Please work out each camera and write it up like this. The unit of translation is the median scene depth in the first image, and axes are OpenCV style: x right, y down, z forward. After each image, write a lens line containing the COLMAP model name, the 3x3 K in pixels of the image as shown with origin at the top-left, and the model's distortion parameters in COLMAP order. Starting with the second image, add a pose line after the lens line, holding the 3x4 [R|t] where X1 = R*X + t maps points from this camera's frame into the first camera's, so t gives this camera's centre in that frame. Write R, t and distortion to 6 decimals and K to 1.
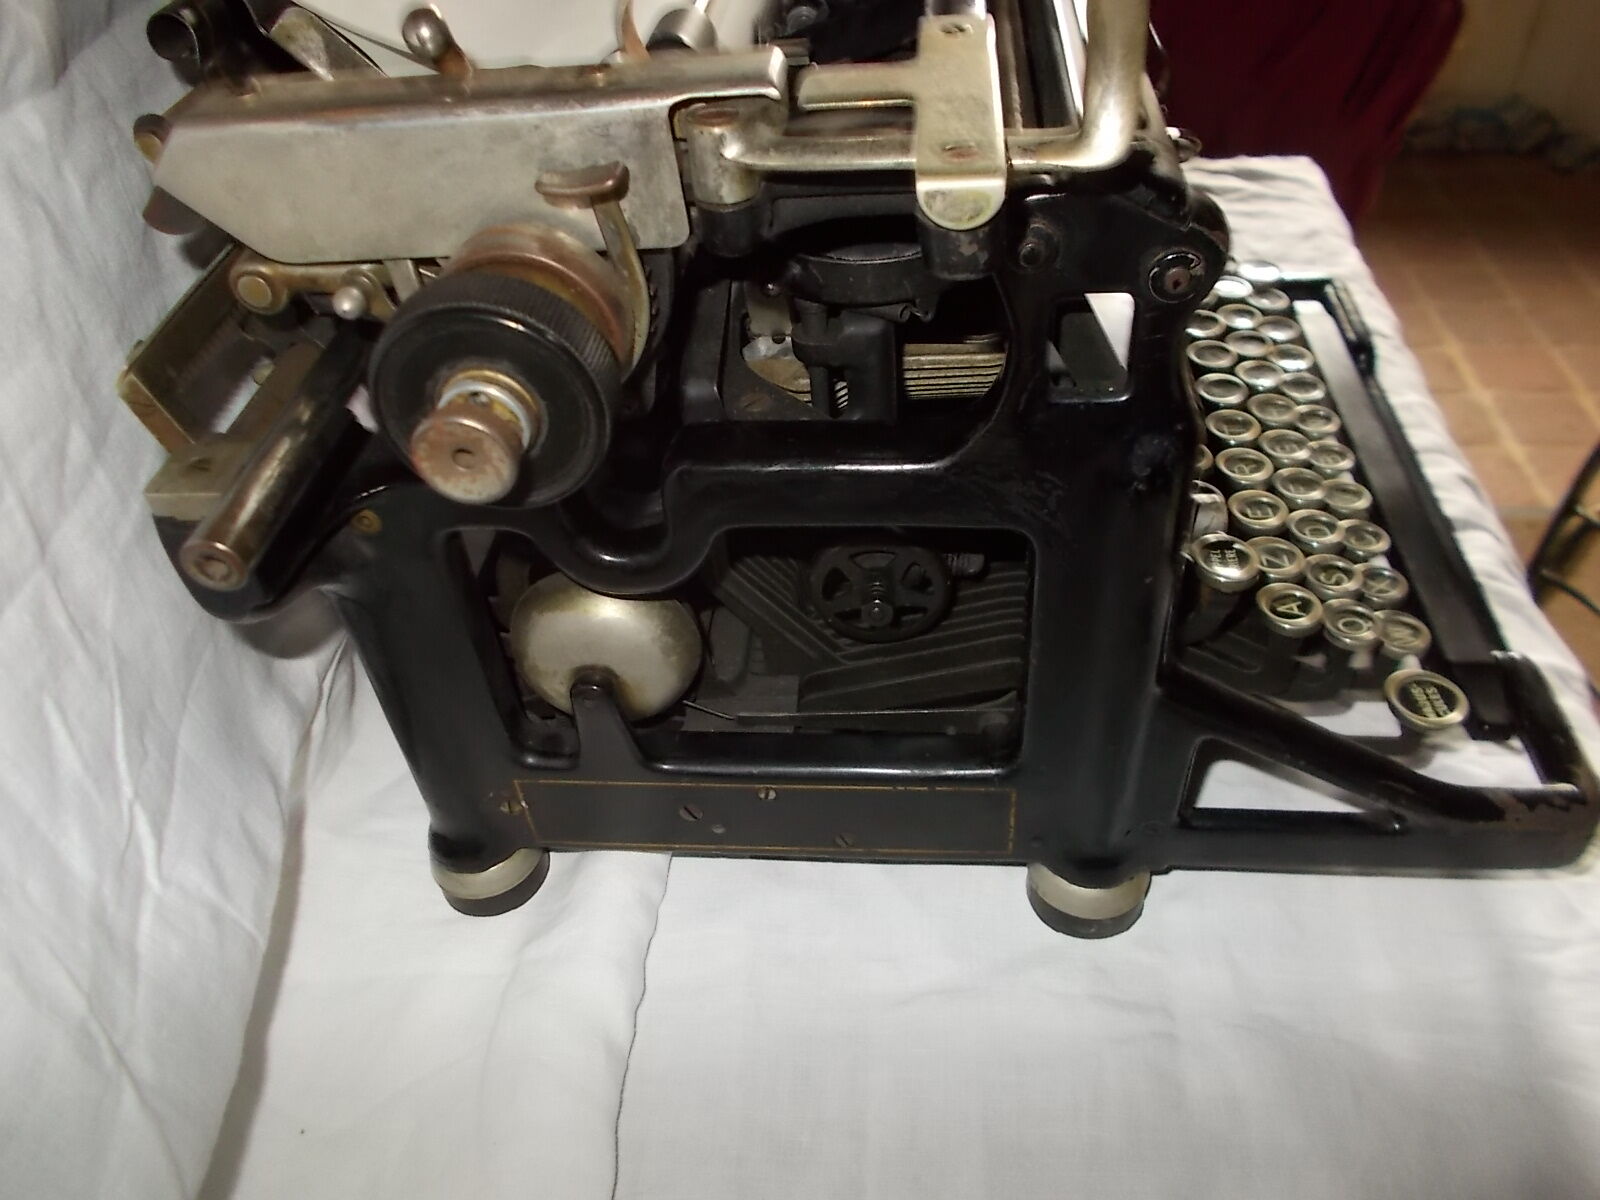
lens RADIAL K [[1212.0, 0, 800.0], [0, 1212.0, 600.0], [0, 0, 1]] dist [0.007013, 0.001194]
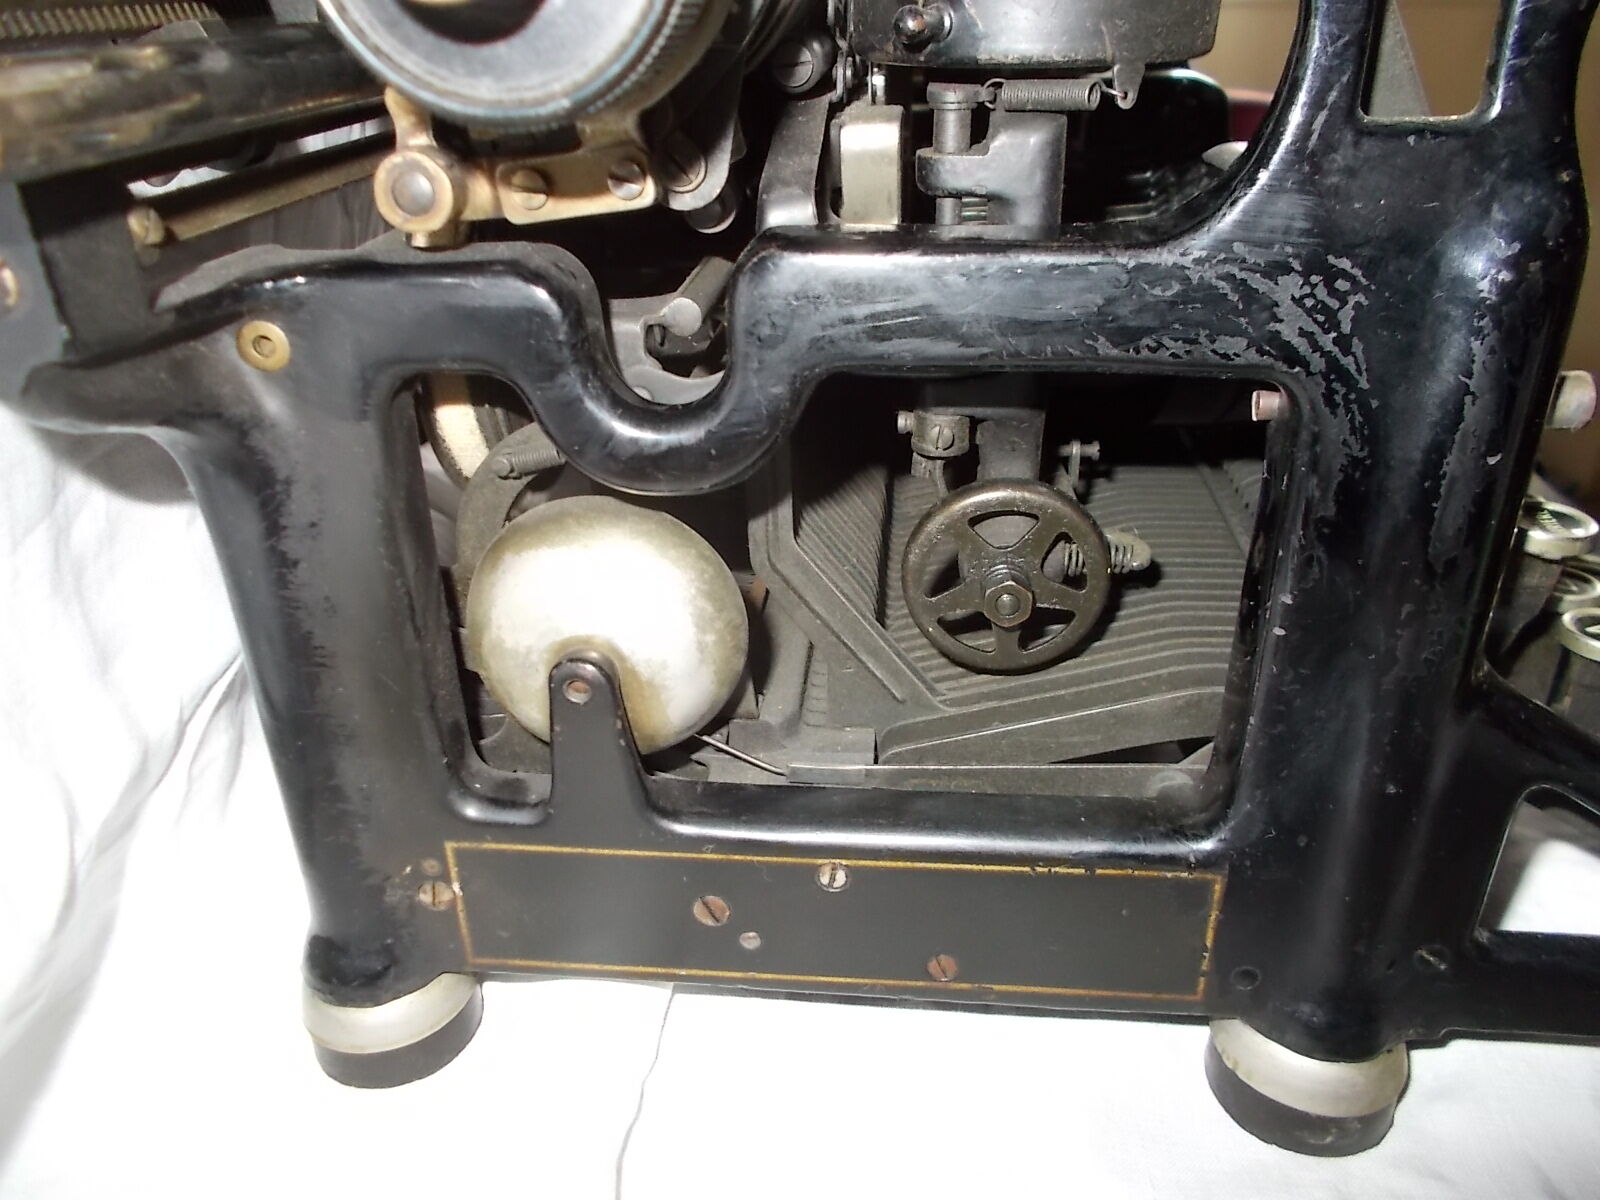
lens RADIAL K [[1212.0, 0, 800.0], [0, 1212.0, 600.0], [0, 0, 1]] dist [0.007013, 0.001194]
pose [[0.998558, 0.051483, 0.015194, -0.062514], [-0.045759, 0.964399, -0.260461, 0.186948], [-0.028063, 0.259391, 0.965365, 0.332588]]
